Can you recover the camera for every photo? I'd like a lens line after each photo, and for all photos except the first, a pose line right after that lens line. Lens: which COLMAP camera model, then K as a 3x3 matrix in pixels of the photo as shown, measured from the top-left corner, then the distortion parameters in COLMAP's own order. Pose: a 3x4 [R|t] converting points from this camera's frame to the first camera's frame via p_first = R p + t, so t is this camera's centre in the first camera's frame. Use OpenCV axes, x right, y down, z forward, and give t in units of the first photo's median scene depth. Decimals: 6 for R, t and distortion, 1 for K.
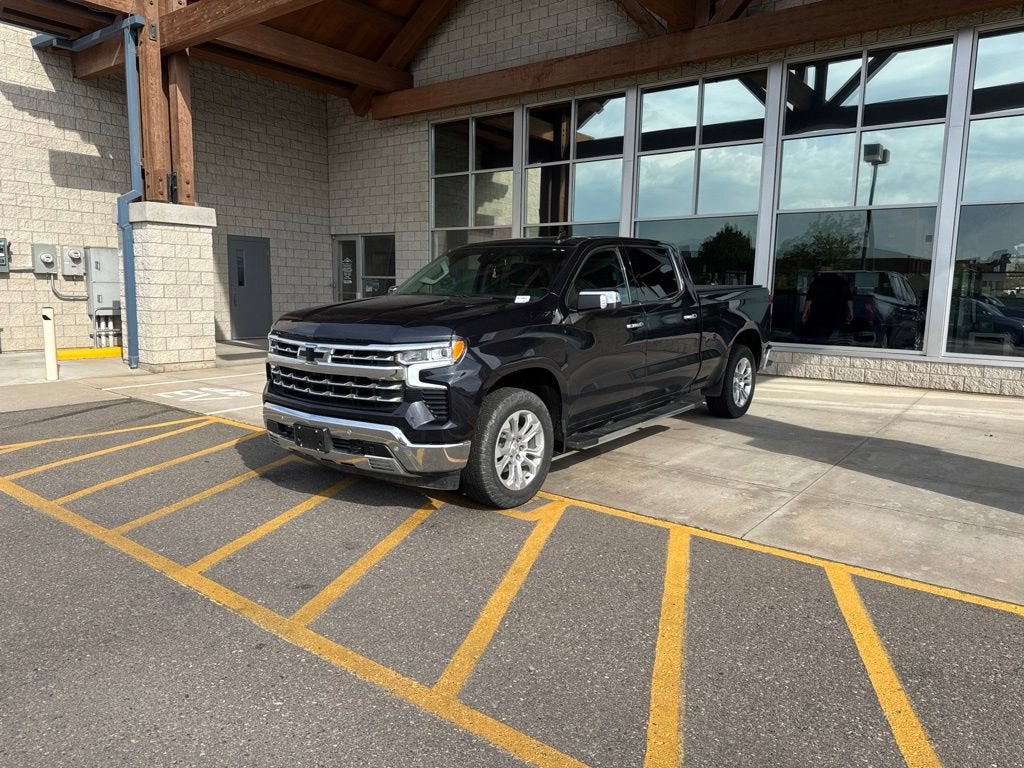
lens RADIAL K [[720.7, 0, 511.2], [0, 720.7, 378.4], [0, 0, 1]] dist [0.027408, -0.030401]
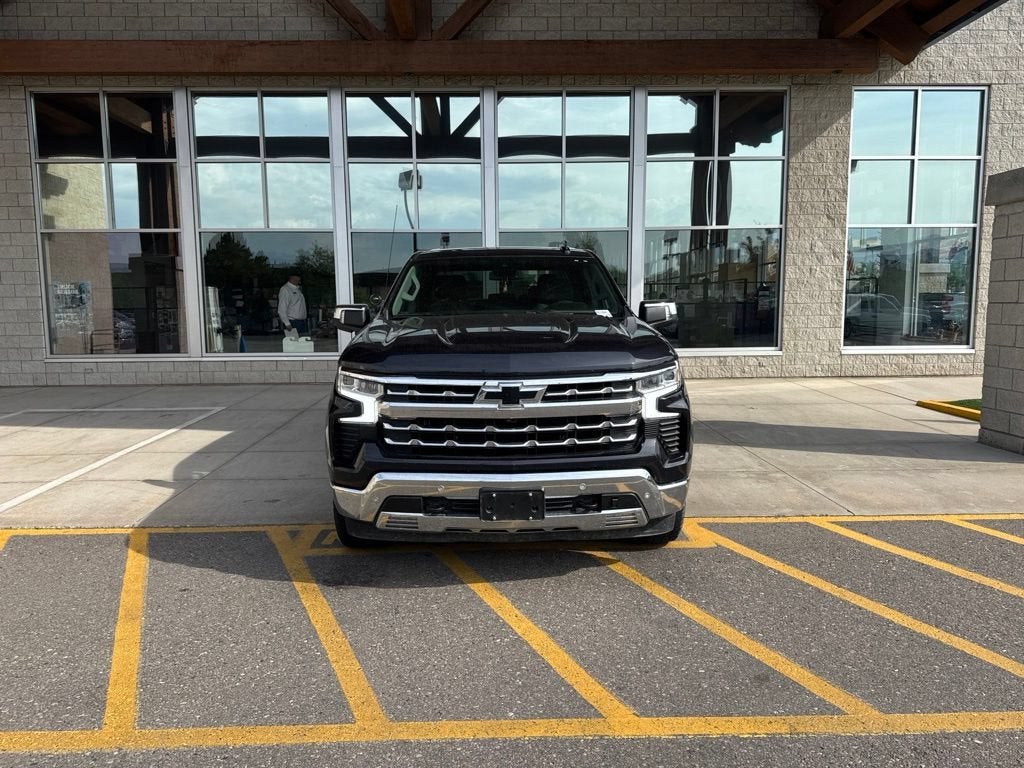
lens RADIAL K [[720.7, 0, 502.8], [0, 720.7, 384.1], [0, 0, 1]] dist [0.027408, -0.030401]
pose [[0.773759, -0.096085, 0.626151, -0.497132], [0.104895, 0.994219, 0.022943, -0.041831], [-0.624735, 0.047928, 0.779364, 0.277451]]
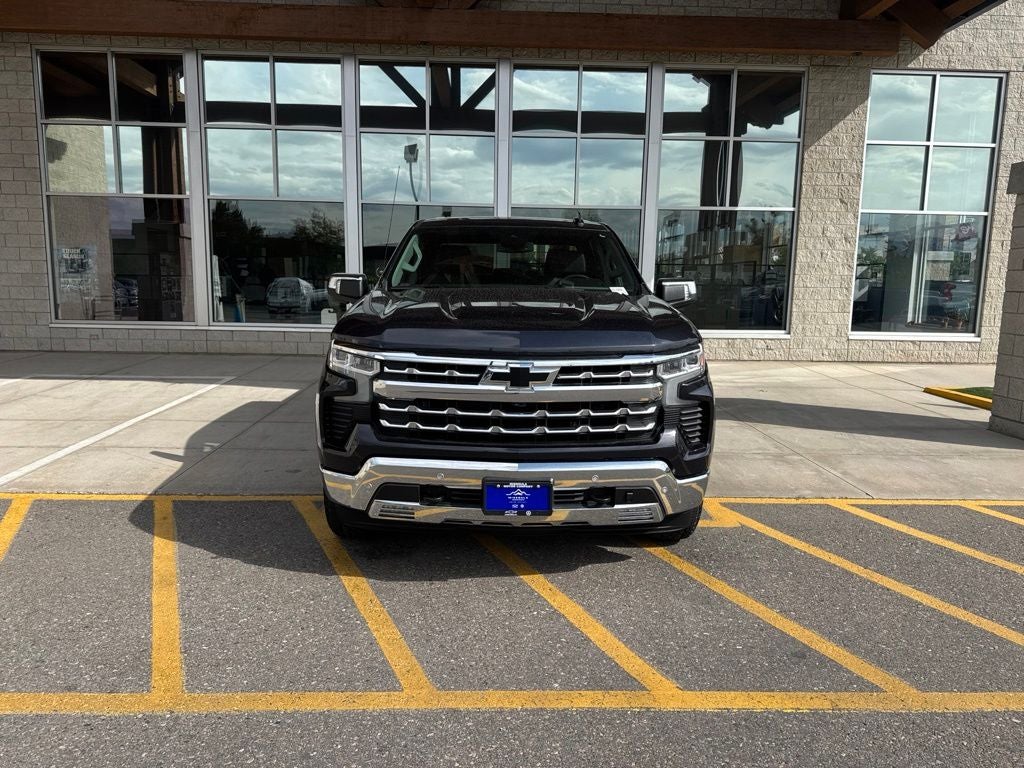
lens RADIAL K [[720.7, 0, 506.9], [0, 720.7, 383.9], [0, 0, 1]] dist [0.027408, -0.030401]
pose [[0.768364, -0.096890, 0.632637, -0.520267], [0.079803, 0.995264, 0.055504, -0.043511], [-0.635019, 0.007839, 0.772457, 0.296656]]
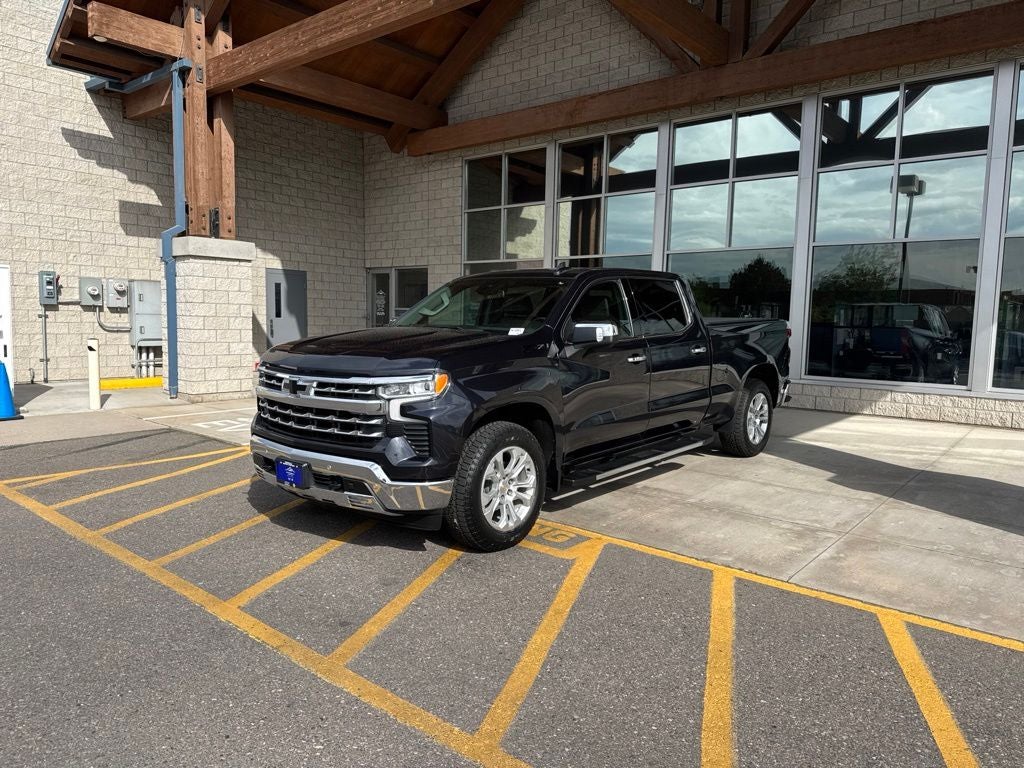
lens RADIAL K [[720.7, 0, 507.3], [0, 720.7, 377.5], [0, 0, 1]] dist [0.027408, -0.030401]
pose [[0.998989, 0.005128, -0.044663, -0.009065], [-0.007061, 0.999041, -0.043218, -0.004110], [0.044399, 0.043490, 0.998067, 0.003294]]
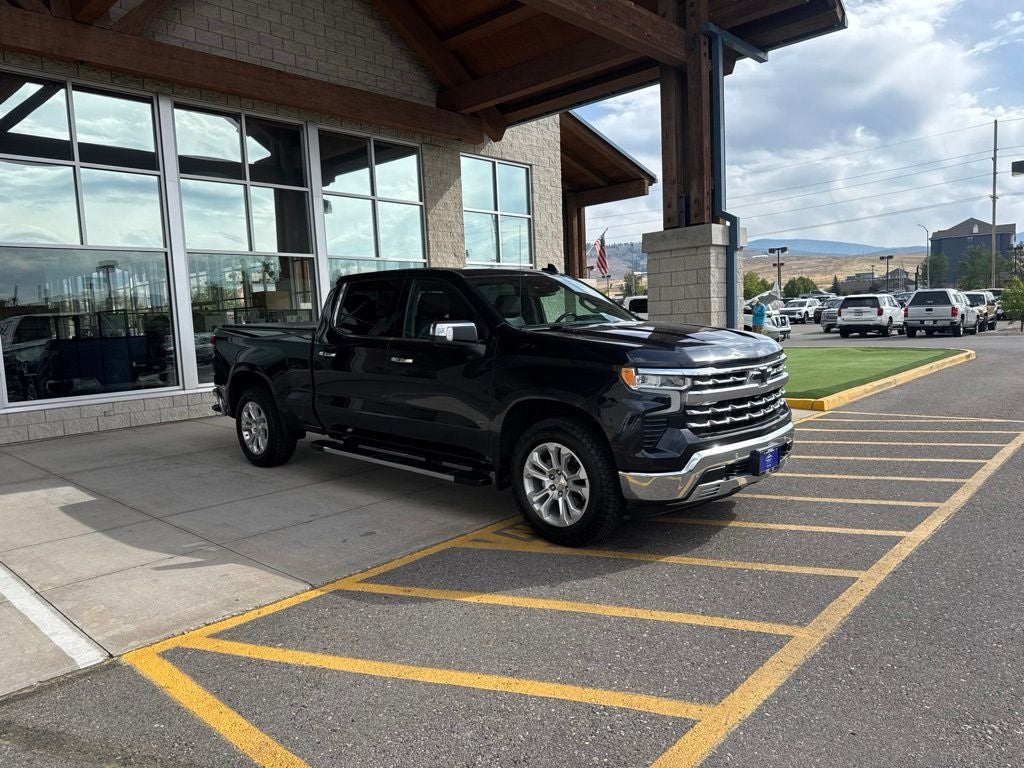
lens RADIAL K [[720.7, 0, 506.3], [0, 720.7, 379.5], [0, 0, 1]] dist [0.027408, -0.030401]
pose [[0.081146, -0.108120, 0.990821, -0.905576], [0.173178, 0.980508, 0.092811, -0.121343], [-0.981542, 0.164057, 0.098289, 0.806304]]
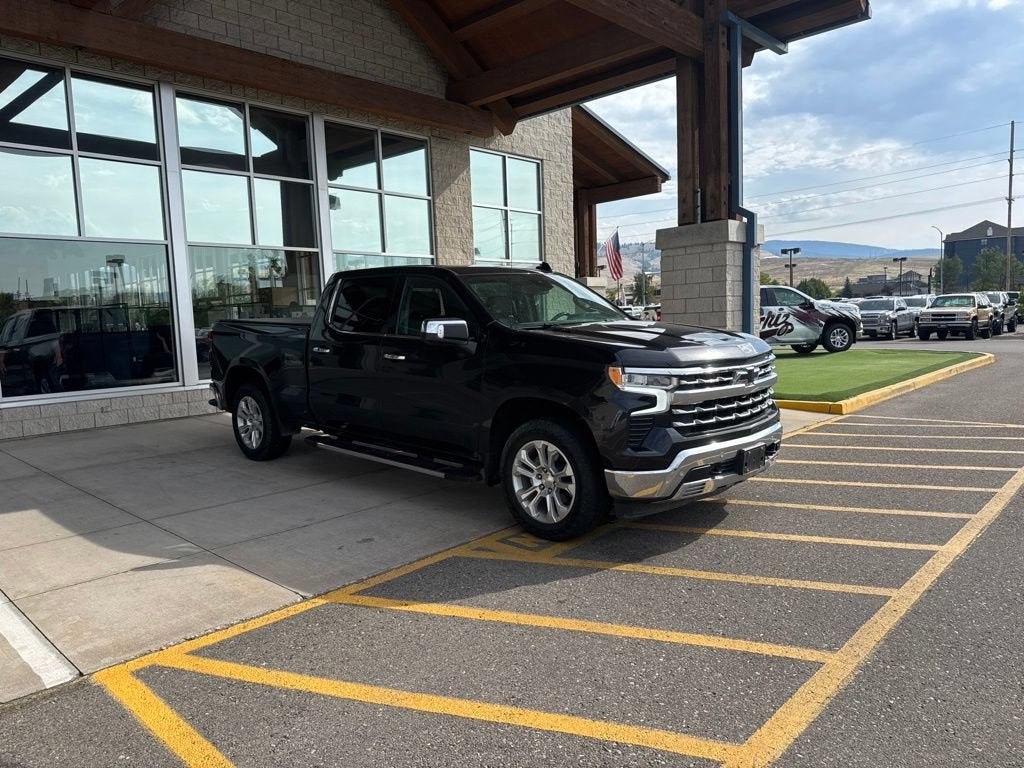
lens RADIAL K [[720.7, 0, 509.1], [0, 720.7, 384.3], [0, 0, 1]] dist [0.027408, -0.030401]
pose [[0.090468, -0.114856, 0.989254, -0.865212], [0.164299, 0.981438, 0.098923, -0.117359], [-0.982253, 0.153584, 0.107659, 0.808662]]
